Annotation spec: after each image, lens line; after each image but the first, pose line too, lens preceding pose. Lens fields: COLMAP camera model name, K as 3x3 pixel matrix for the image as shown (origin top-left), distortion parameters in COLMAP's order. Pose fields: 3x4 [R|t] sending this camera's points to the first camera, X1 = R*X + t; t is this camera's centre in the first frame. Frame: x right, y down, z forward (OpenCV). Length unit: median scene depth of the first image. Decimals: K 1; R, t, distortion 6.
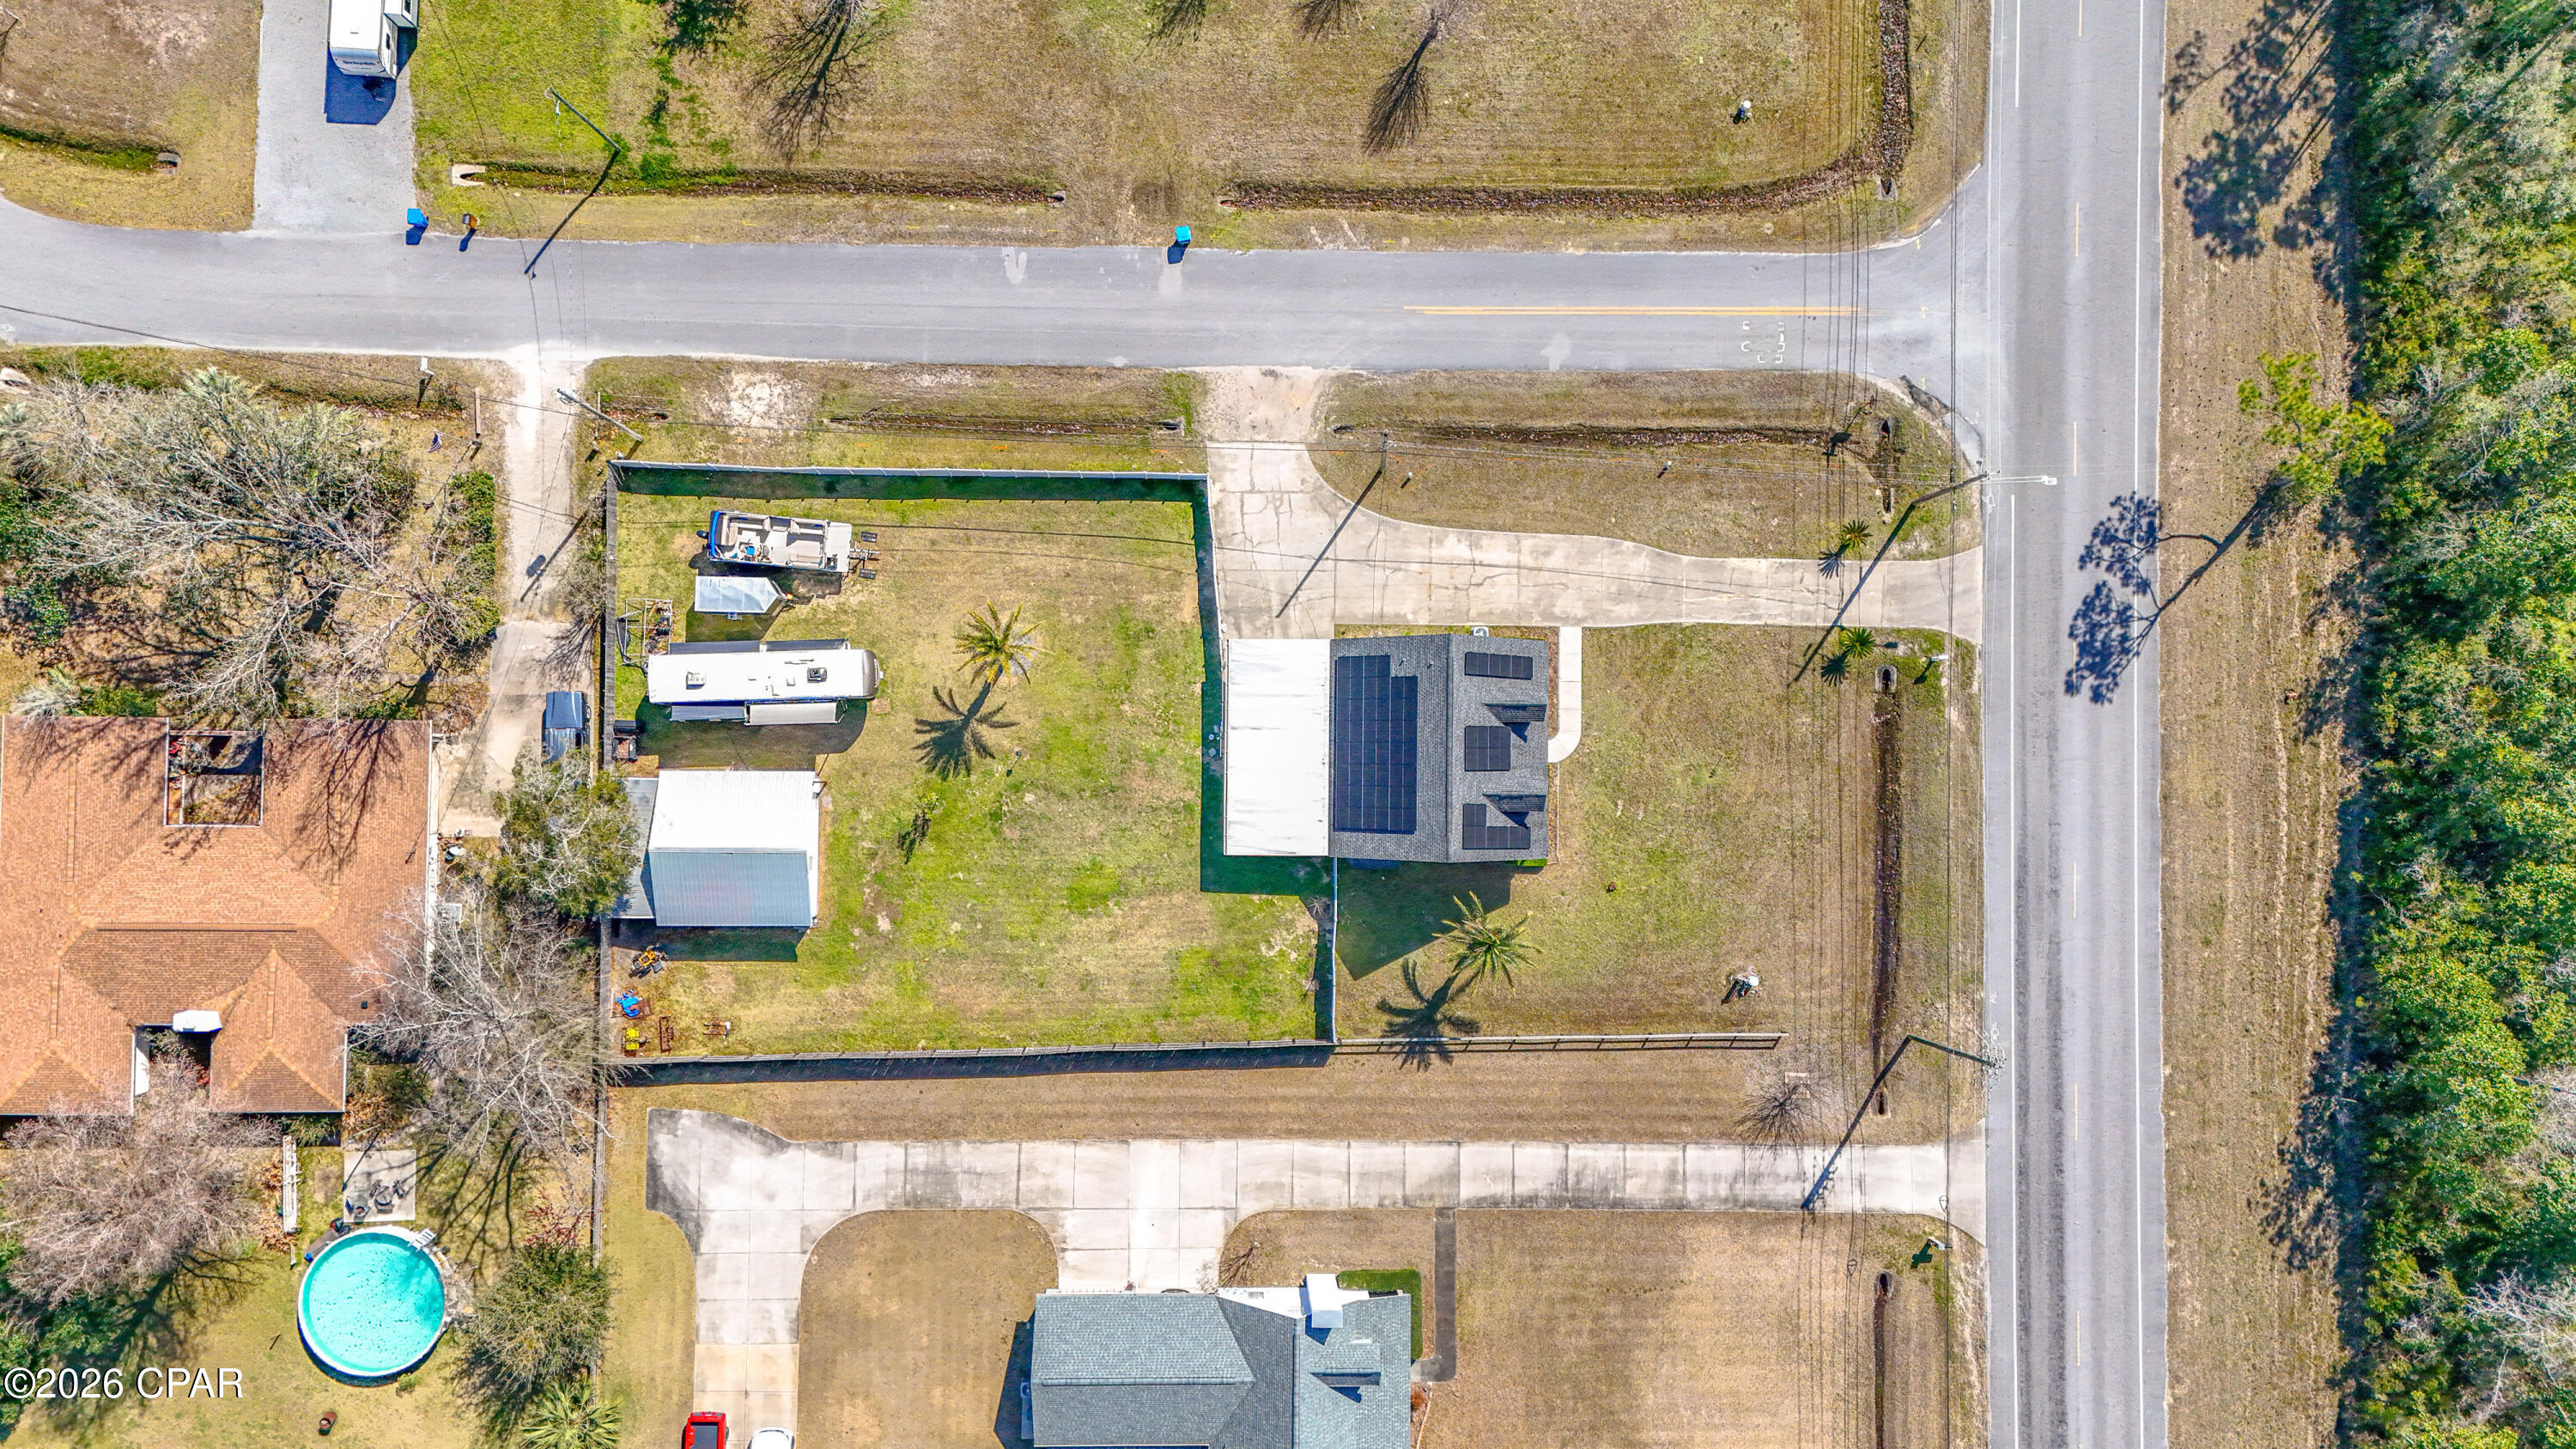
lens RADIAL K [[1888.4, 0, 1282.3], [0, 1888.4, 699.4], [0, 0, 1]] dist [0.114125, -0.129667]
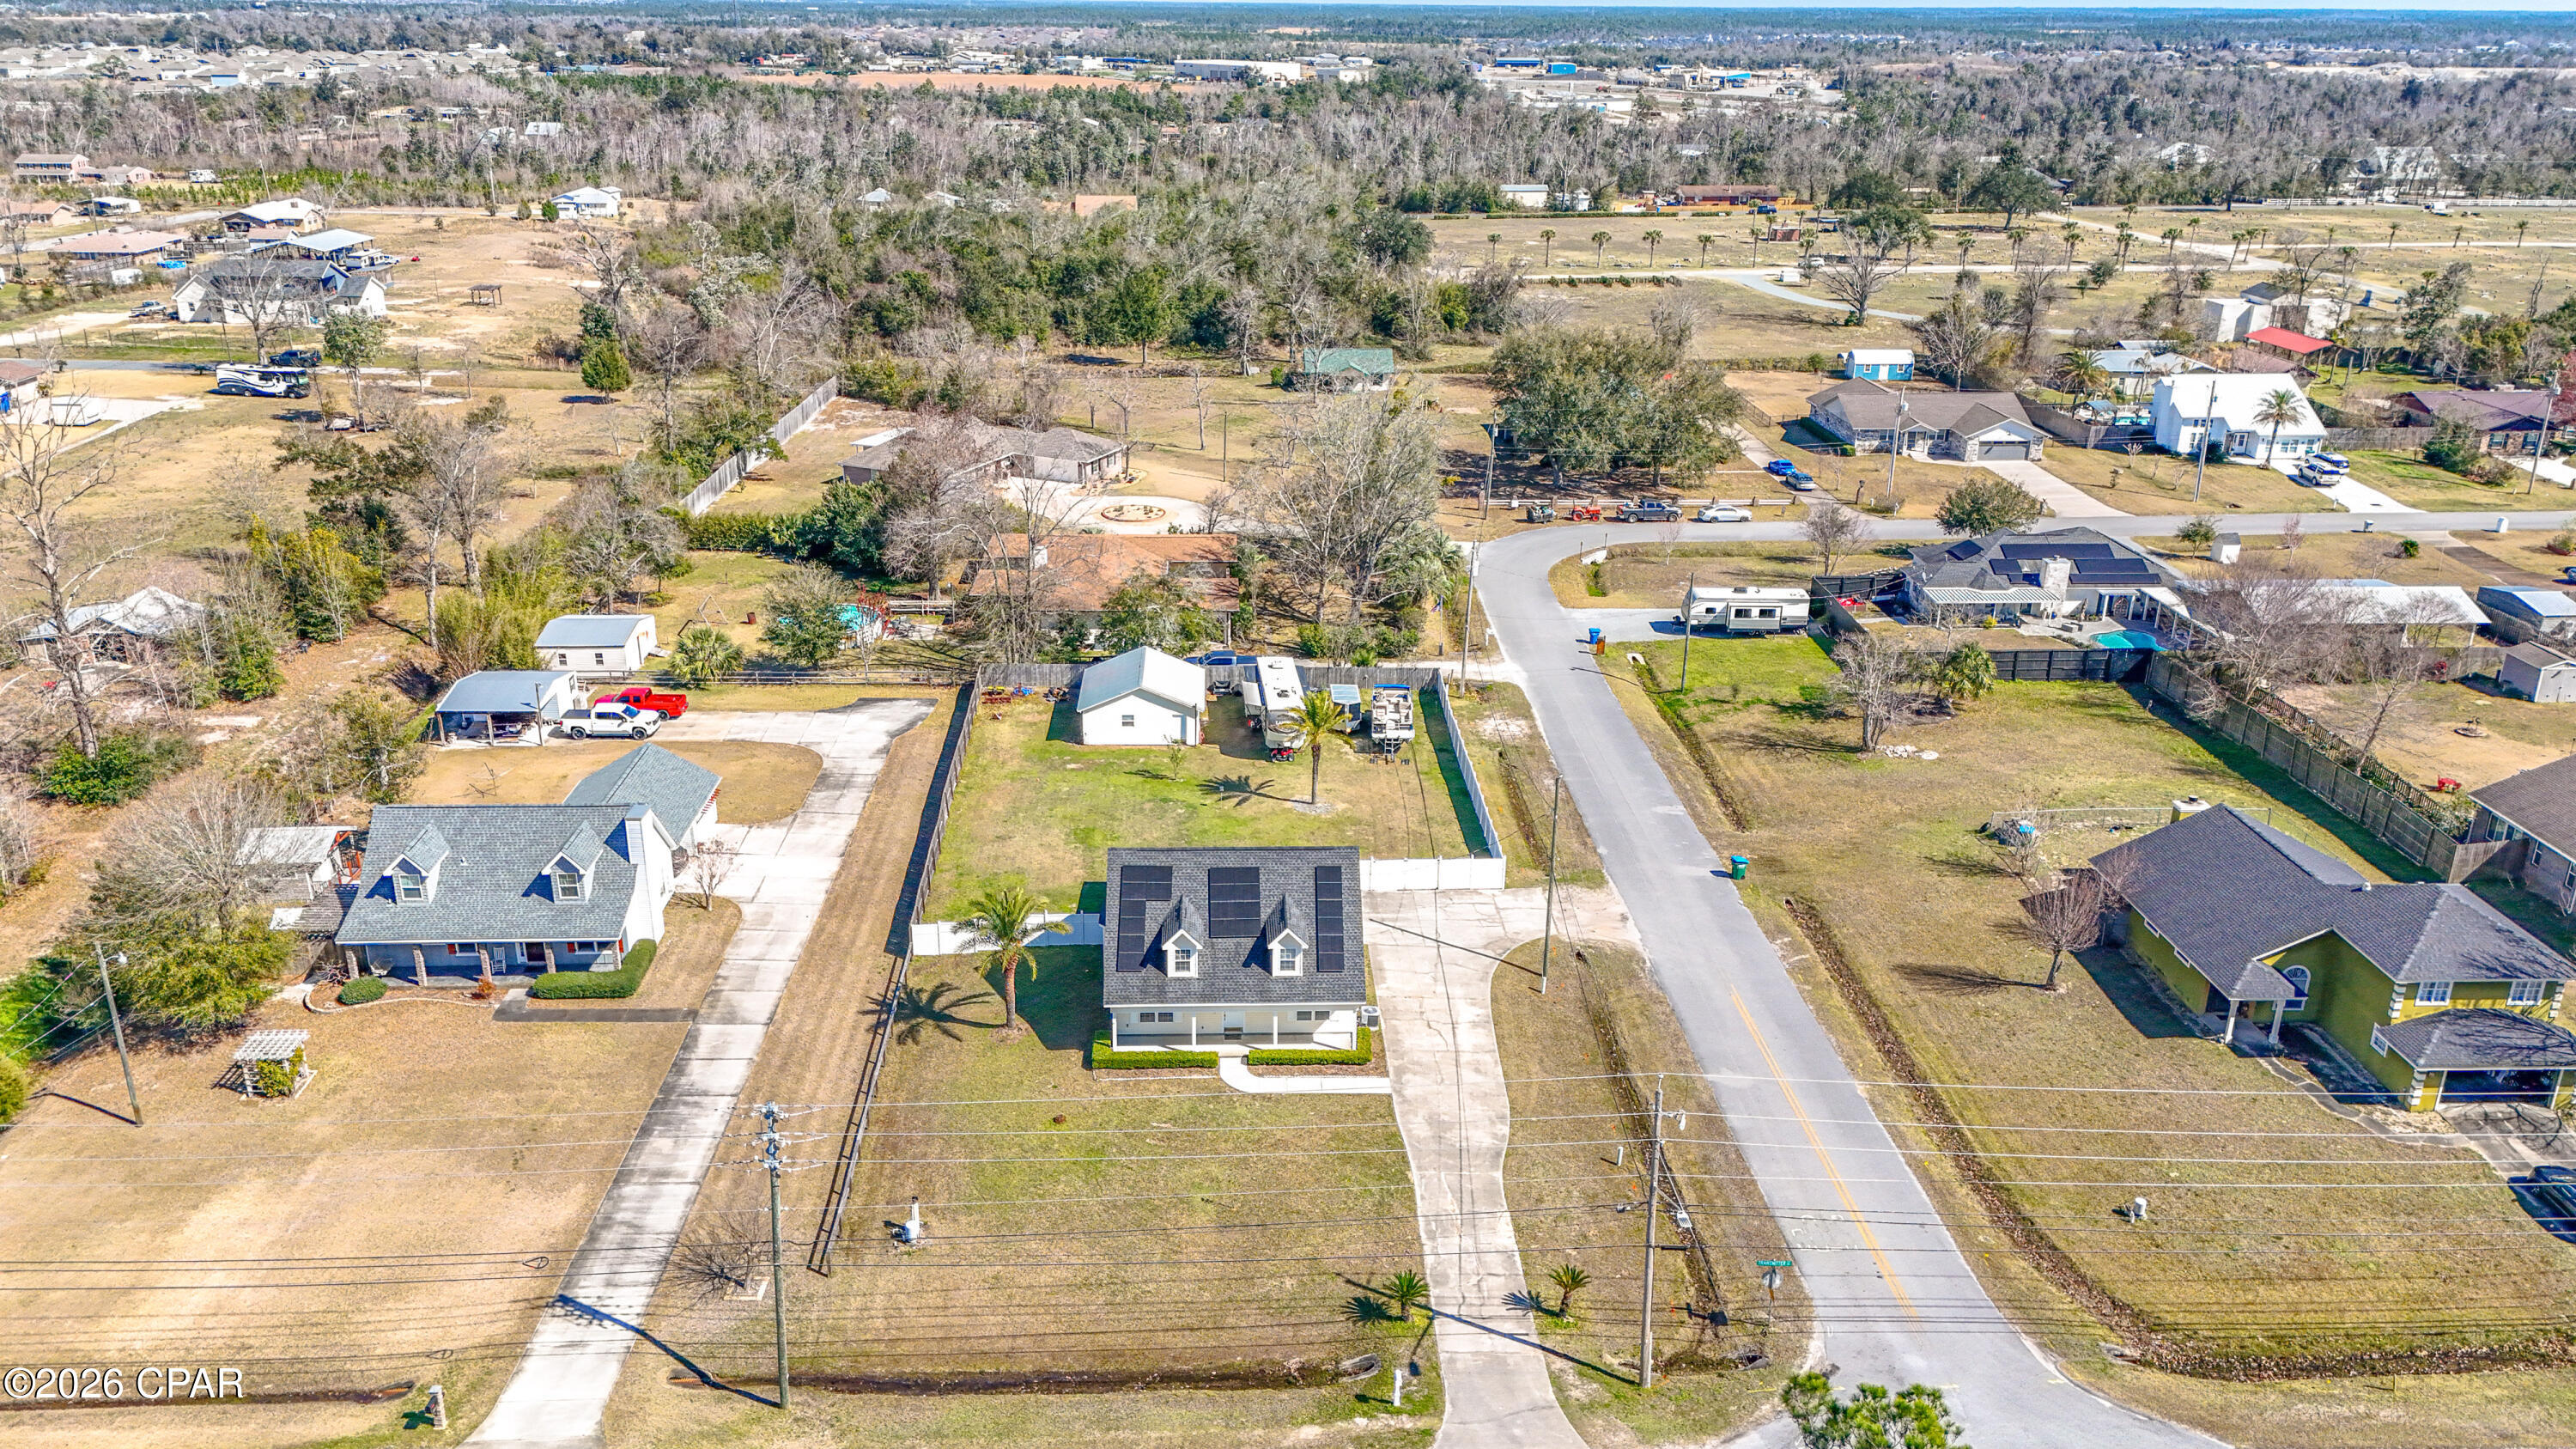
lens RADIAL K [[1888.4, 0, 1282.3], [0, 1888.4, 699.4], [0, 0, 1]] dist [0.114125, -0.129667]
pose [[0.045048, 0.312740, -0.948770, 0.861432], [-0.998814, 0.031655, -0.036989, 0.031623], [0.018466, 0.949311, 0.313795, 0.596624]]
